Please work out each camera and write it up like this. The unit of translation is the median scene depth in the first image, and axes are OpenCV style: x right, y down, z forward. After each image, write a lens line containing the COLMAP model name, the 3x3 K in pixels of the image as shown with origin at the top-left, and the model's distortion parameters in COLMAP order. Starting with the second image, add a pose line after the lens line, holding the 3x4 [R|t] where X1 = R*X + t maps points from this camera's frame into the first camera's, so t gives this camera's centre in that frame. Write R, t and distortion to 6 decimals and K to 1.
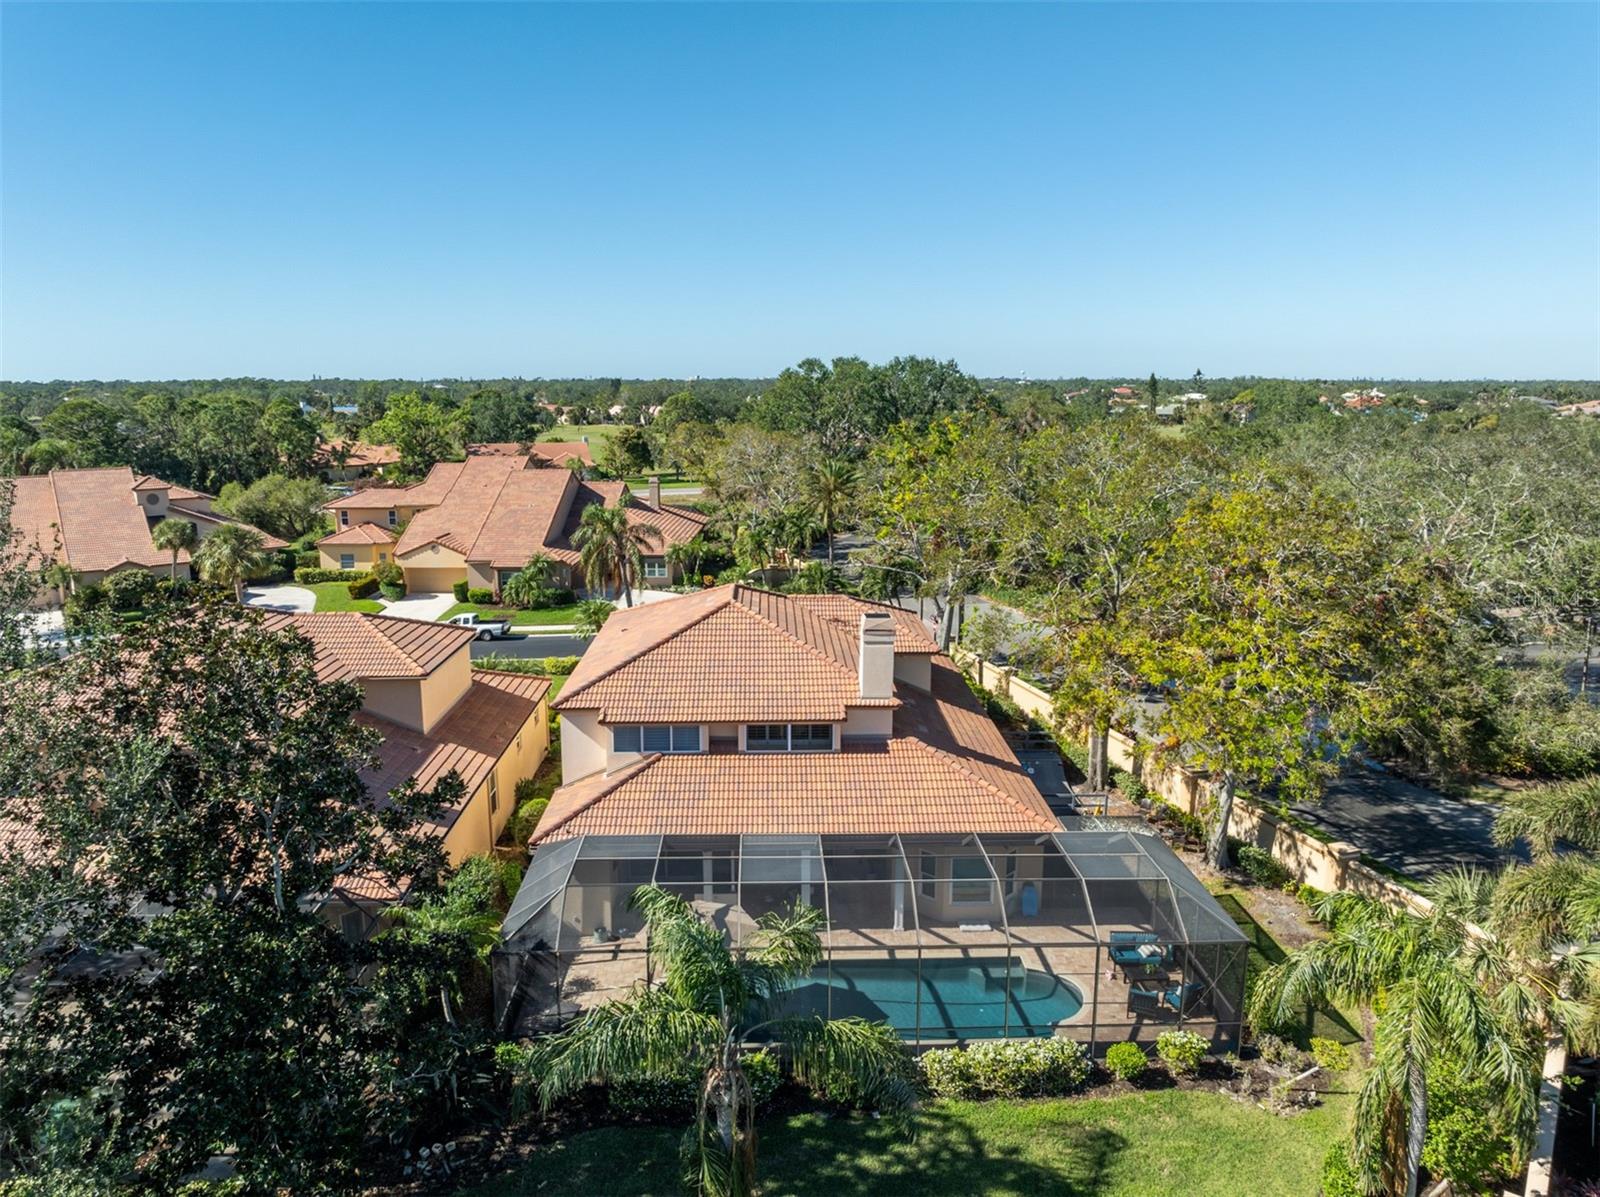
lens RADIAL K [[1127.4, 0, 804.4], [0, 1127.4, 601.5], [0, 0, 1]] dist [-0.023568, 0.007414]
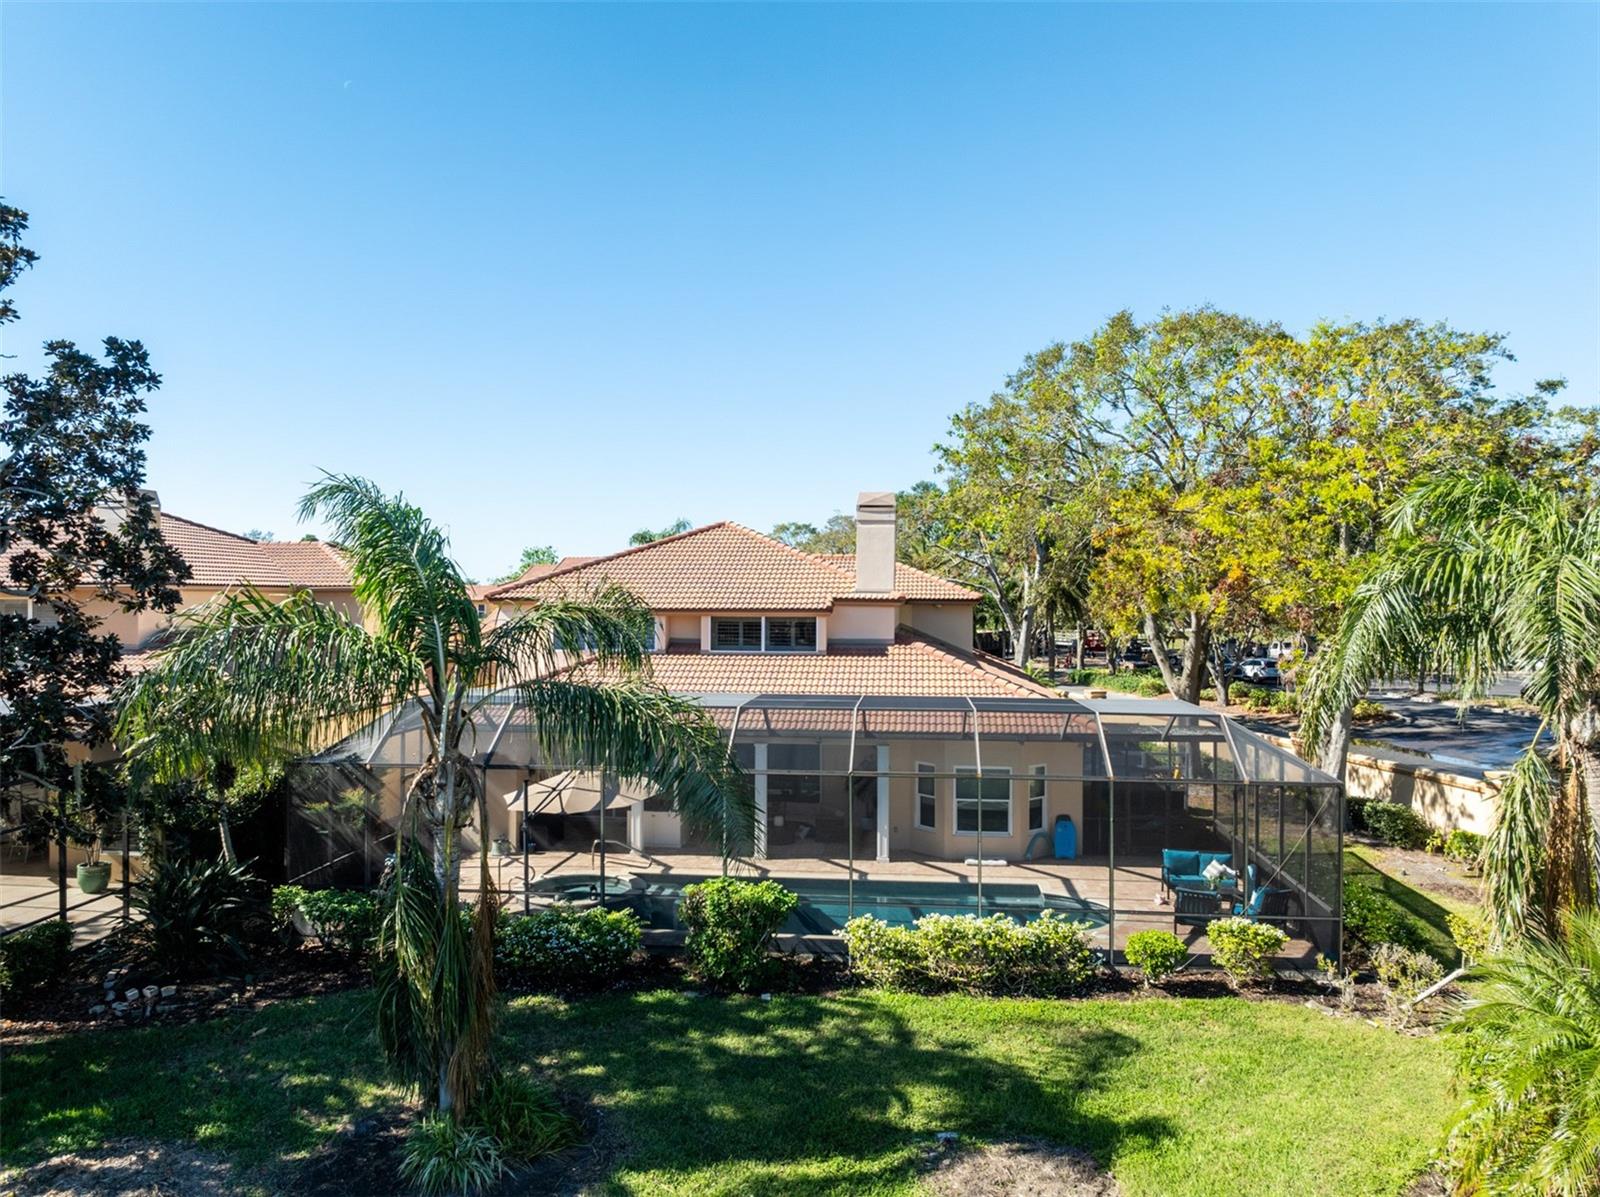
lens RADIAL K [[1127.4, 0, 796.6], [0, 1127.4, 594.7], [0, 0, 1]] dist [-0.023568, 0.007414]
pose [[0.990225, -0.002746, -0.139452, 0.173574], [-0.022633, 0.983392, -0.180077, 0.332592], [0.137631, 0.181473, 0.973717, 0.291034]]
